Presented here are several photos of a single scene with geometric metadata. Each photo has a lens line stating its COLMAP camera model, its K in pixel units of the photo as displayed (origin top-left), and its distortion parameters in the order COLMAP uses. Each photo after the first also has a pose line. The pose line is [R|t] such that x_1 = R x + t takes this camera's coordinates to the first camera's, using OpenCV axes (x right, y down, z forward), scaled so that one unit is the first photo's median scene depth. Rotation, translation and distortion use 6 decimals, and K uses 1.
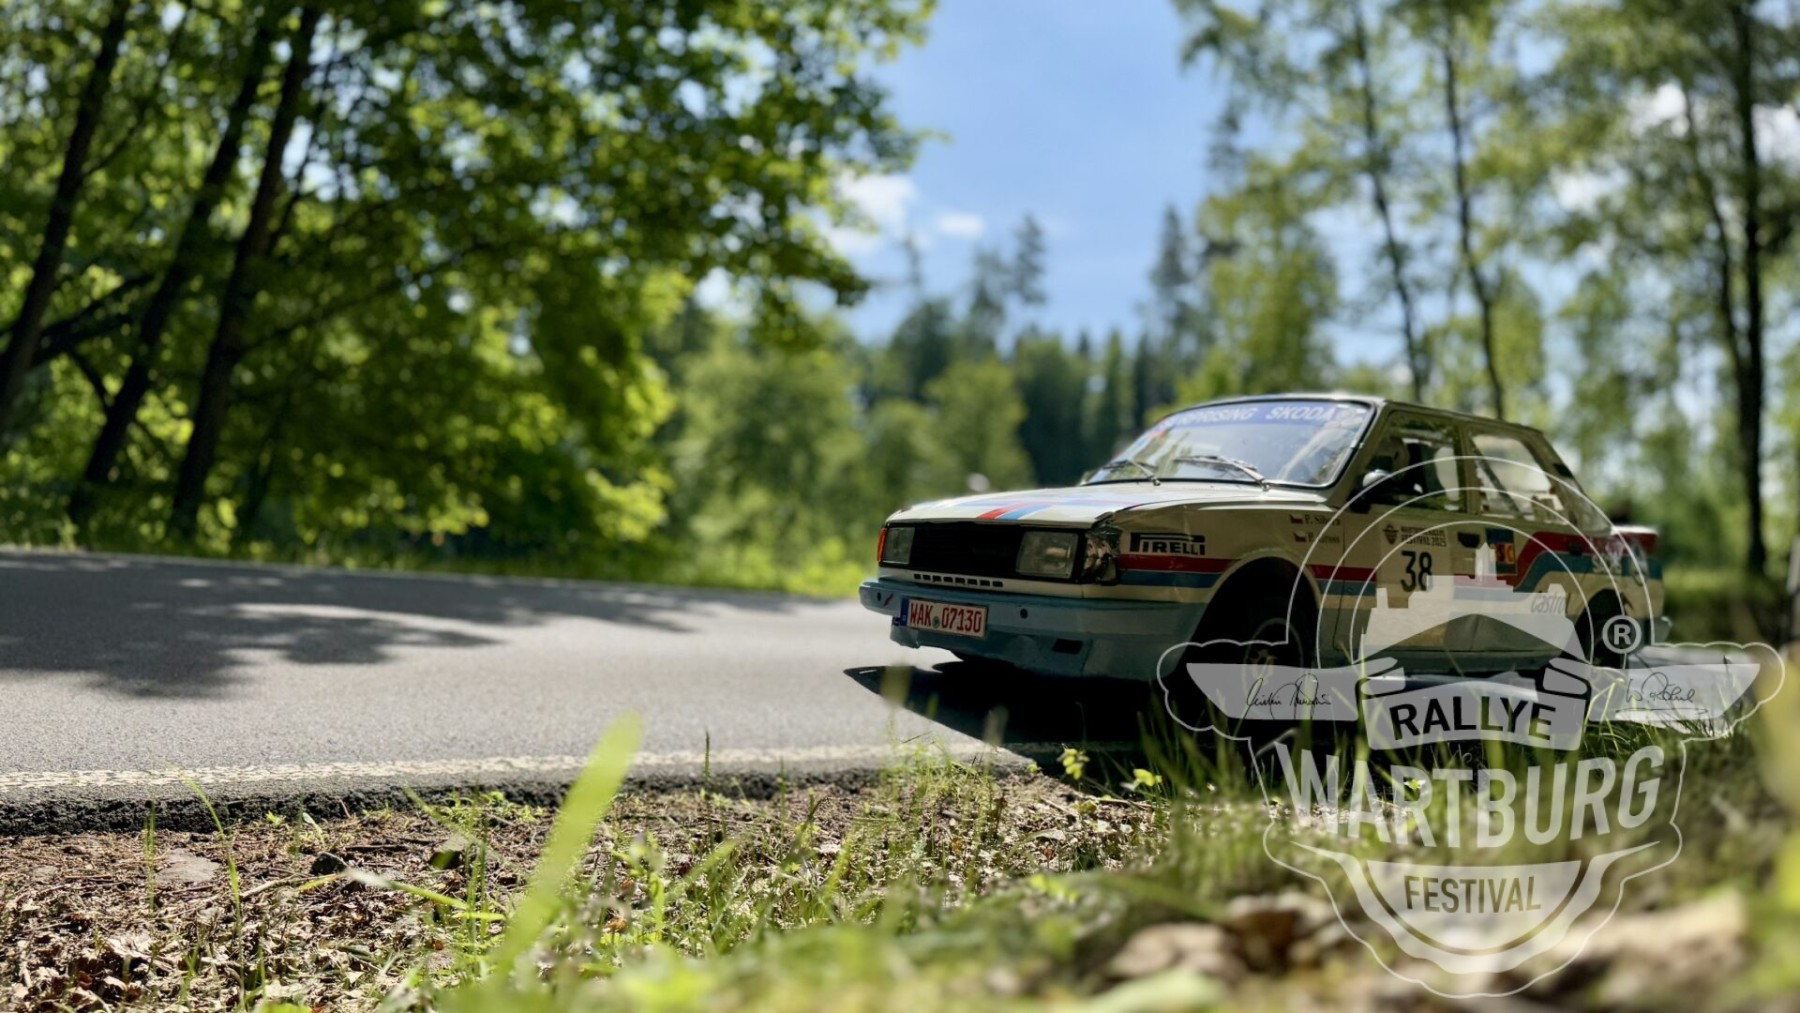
lens RADIAL K [[1276.5, 0, 895.9], [0, 1276.5, 524.4], [0, 0, 1]] dist [0.027494, -0.041732]
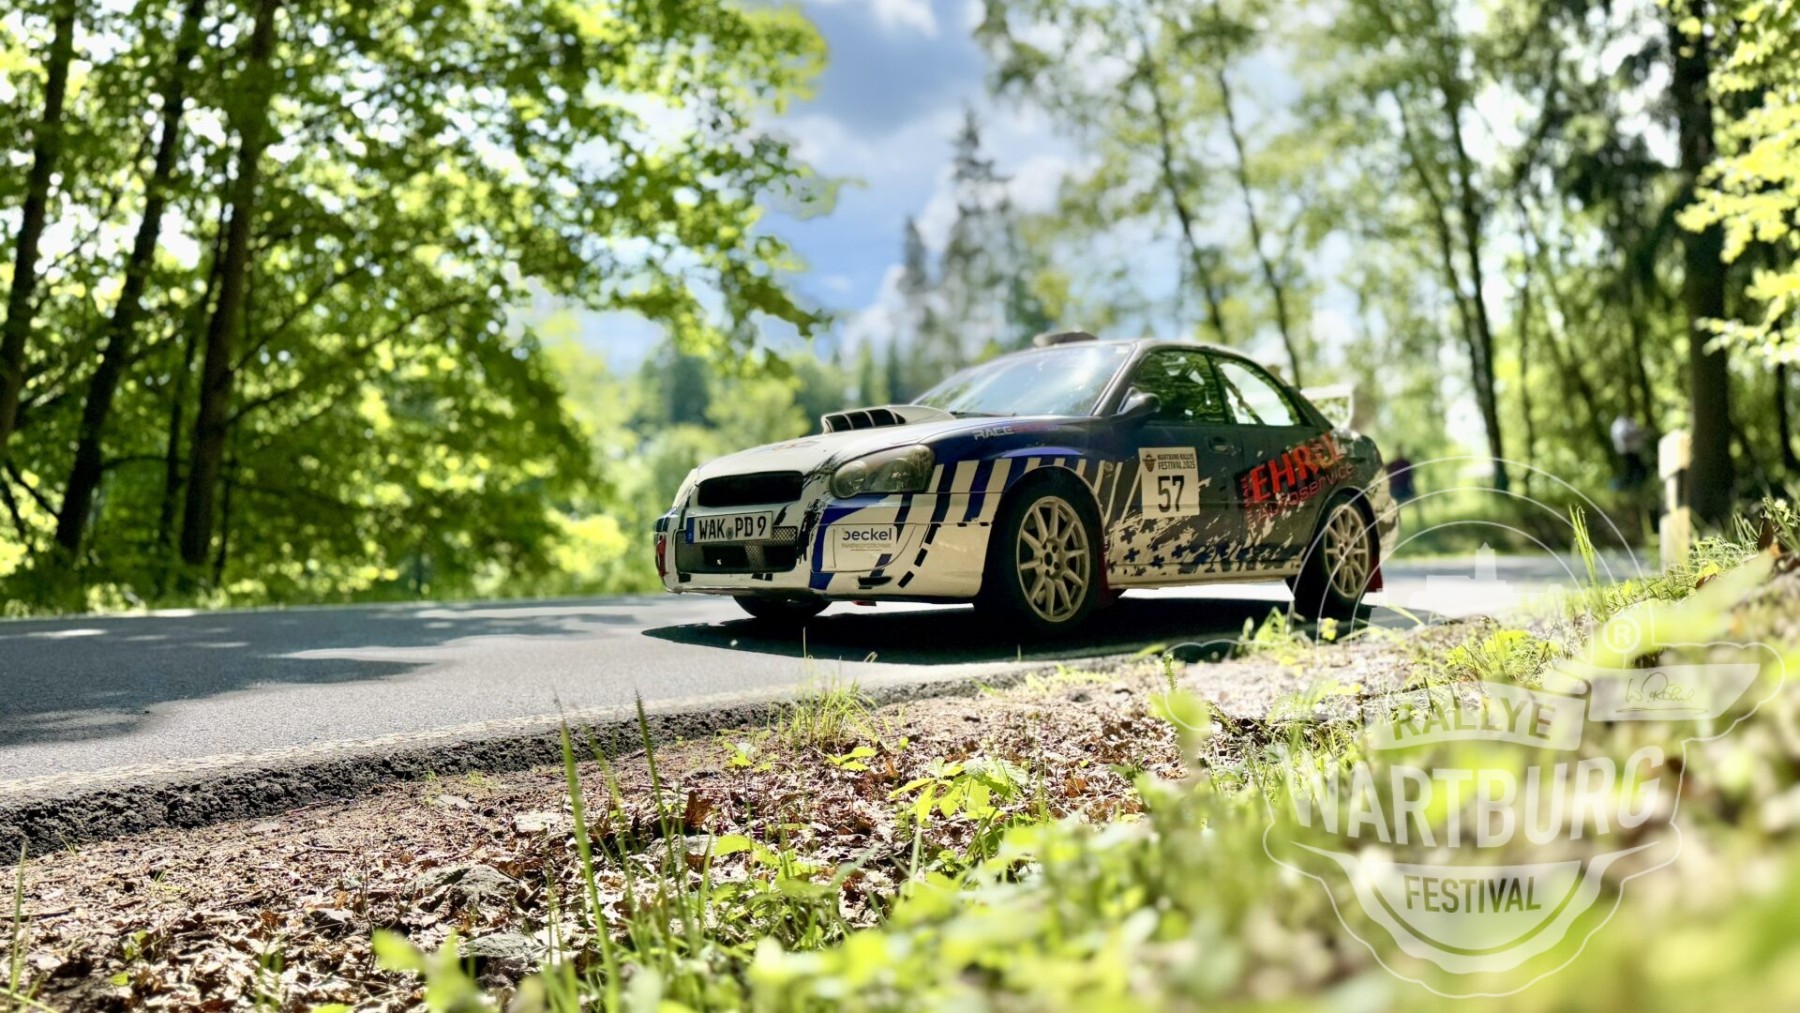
lens RADIAL K [[1277.0, 0, 904.7], [0, 1277.0, 515.9], [0, 0, 1]] dist [0.039673, -0.063816]
pose [[0.974398, -0.107554, 0.197435, -0.160699], [0.111090, 0.993786, -0.006889, 0.003459], [-0.195467, 0.028646, 0.980292, -0.092591]]
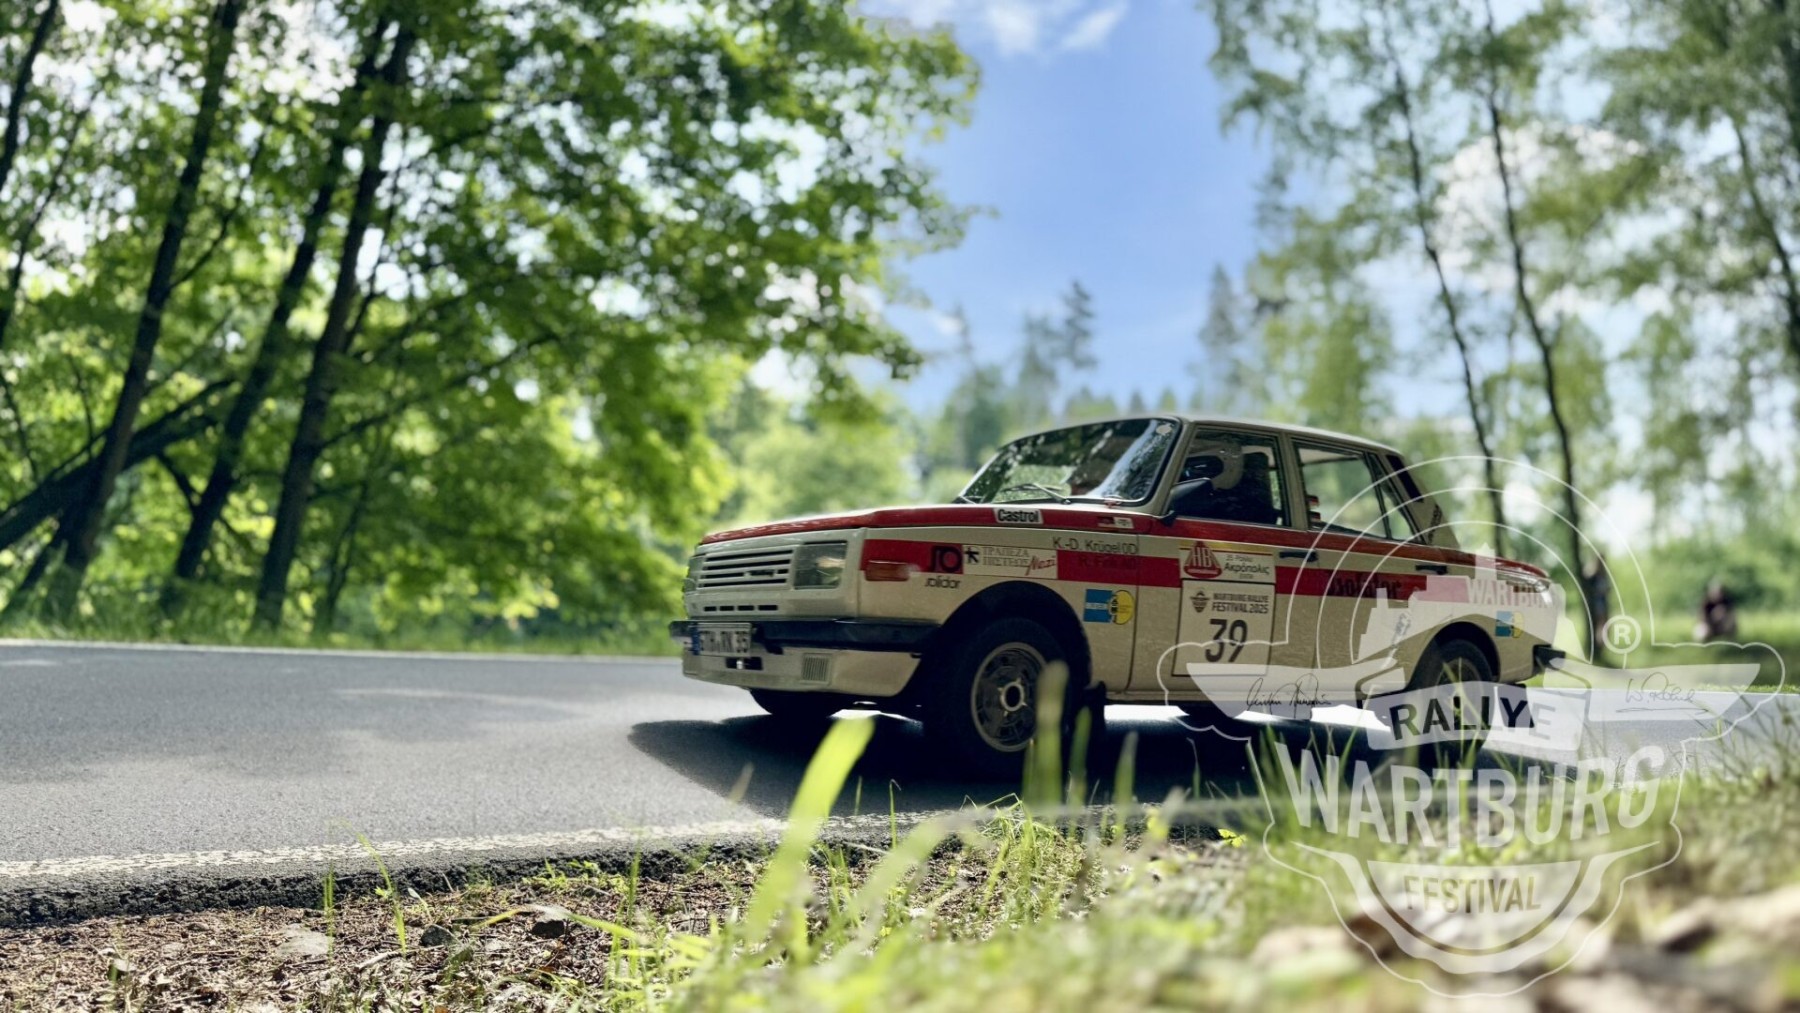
lens RADIAL K [[1271.4, 0, 891.9], [0, 1271.4, 518.2], [0, 0, 1]] dist [0.051888, -0.075590]
pose [[0.998142, -0.037807, -0.047781, -0.002465], [0.034881, 0.997550, -0.060639, 0.000855], [0.049956, 0.058860, 0.997015, -0.004744]]
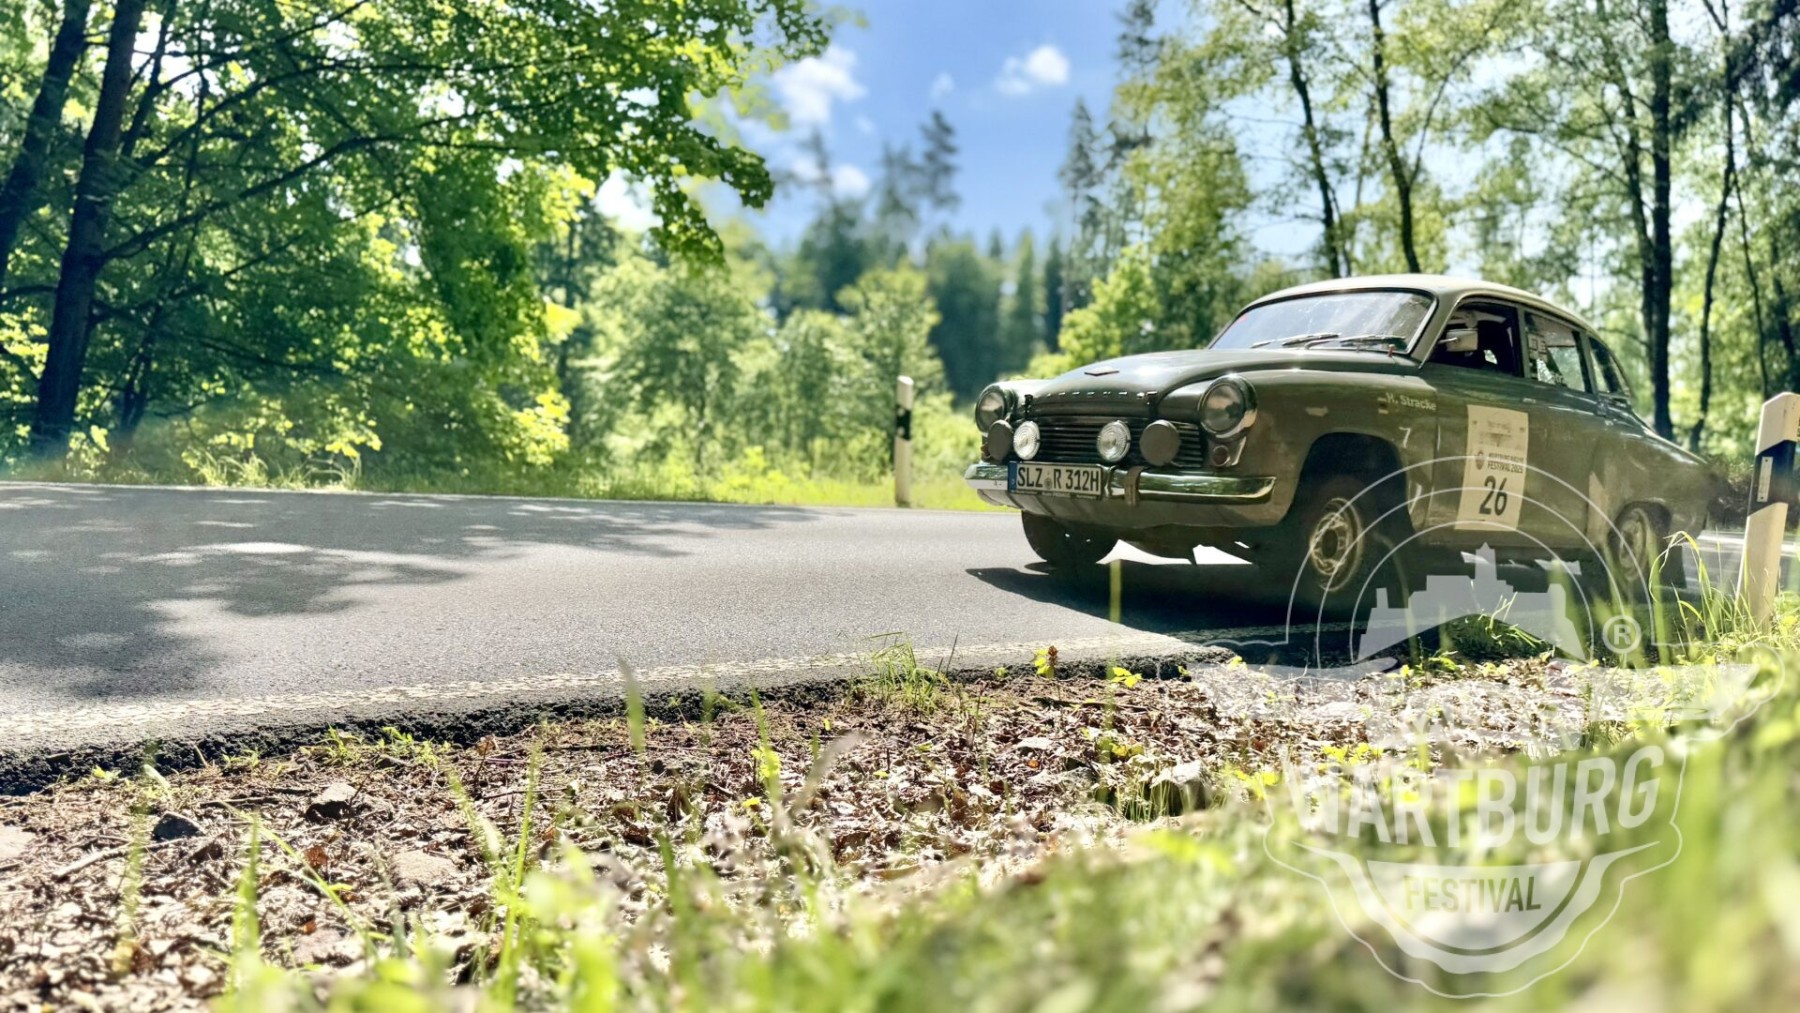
lens RADIAL K [[1278.6, 0, 899.4], [0, 1278.6, 523.3], [0, 0, 1]] dist [0.023363, -0.036331]
pose [[0.997195, -0.036499, 0.065339, -0.005214], [0.031841, 0.996971, 0.070960, 0.005029], [-0.067731, -0.068681, 0.995337, 0.028424]]
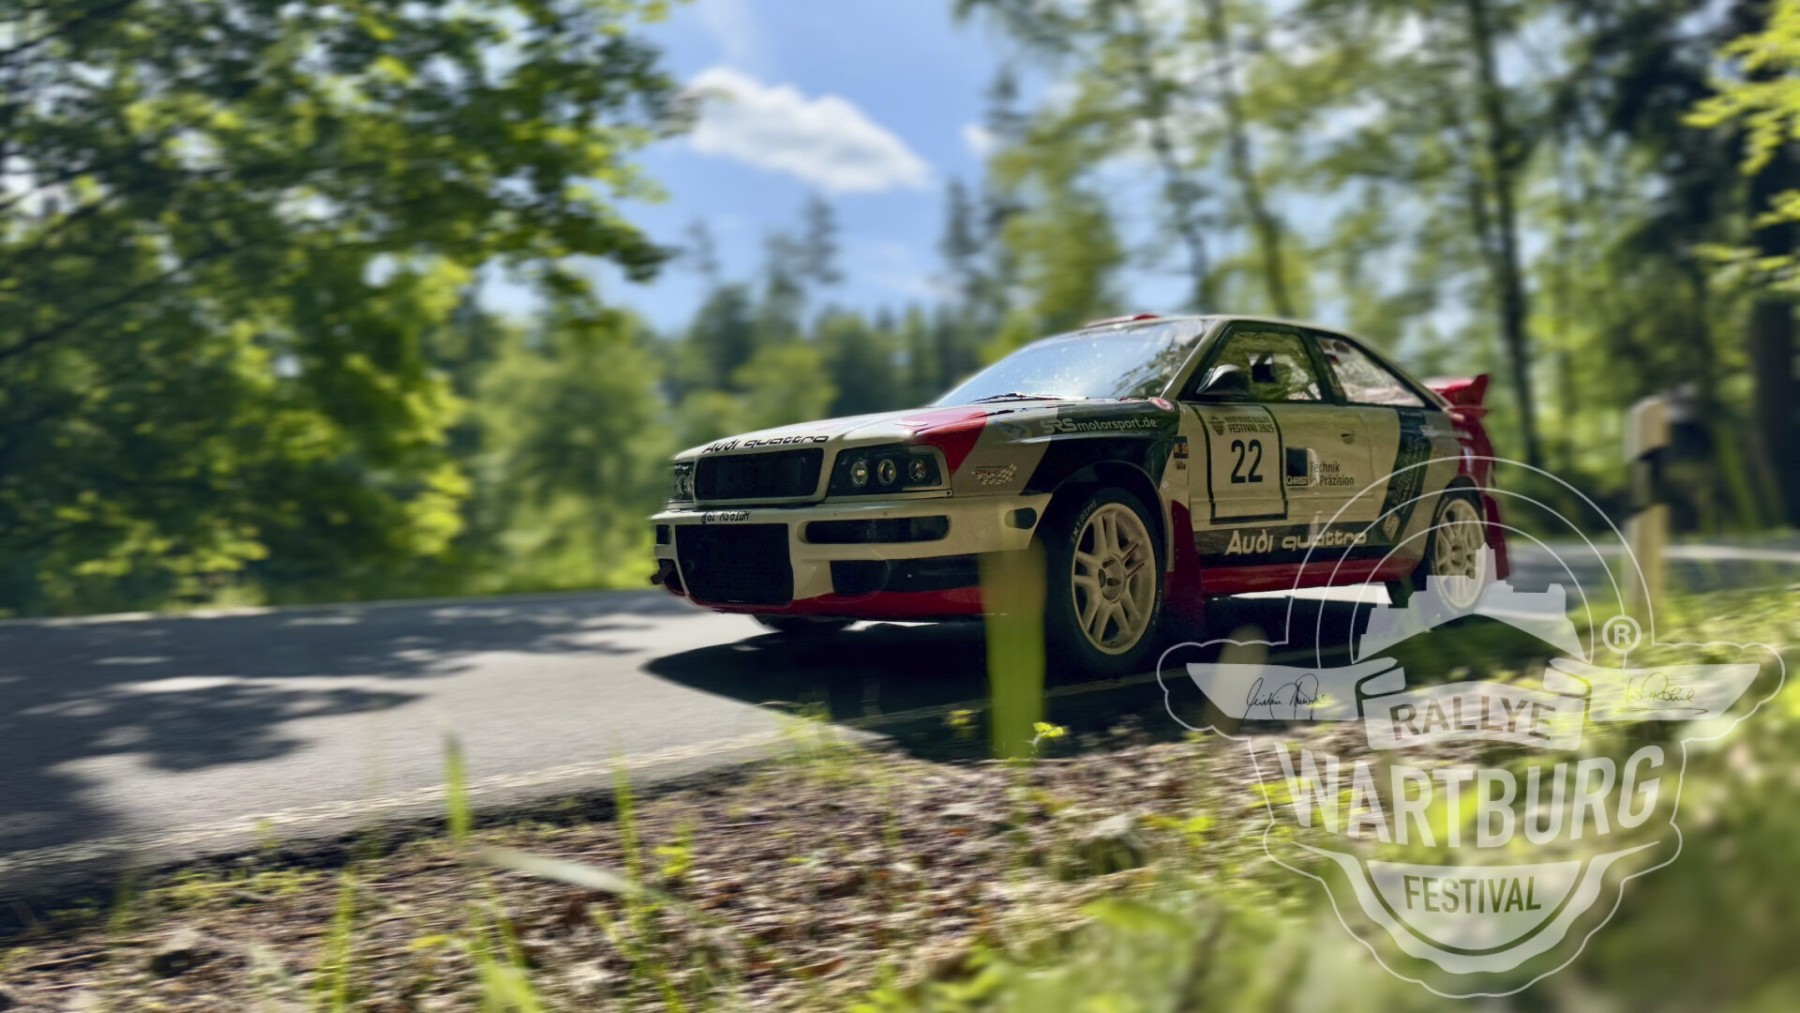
lens RADIAL K [[1273.9, 0, 908.8], [0, 1273.9, 515.8], [0, 0, 1]] dist [0.043981, -0.073852]
pose [[0.982973, -0.107119, 0.149296, -0.003238], [0.106160, 0.994245, 0.014404, 0.007221], [-0.149979, 0.001691, 0.988688, 0.037172]]
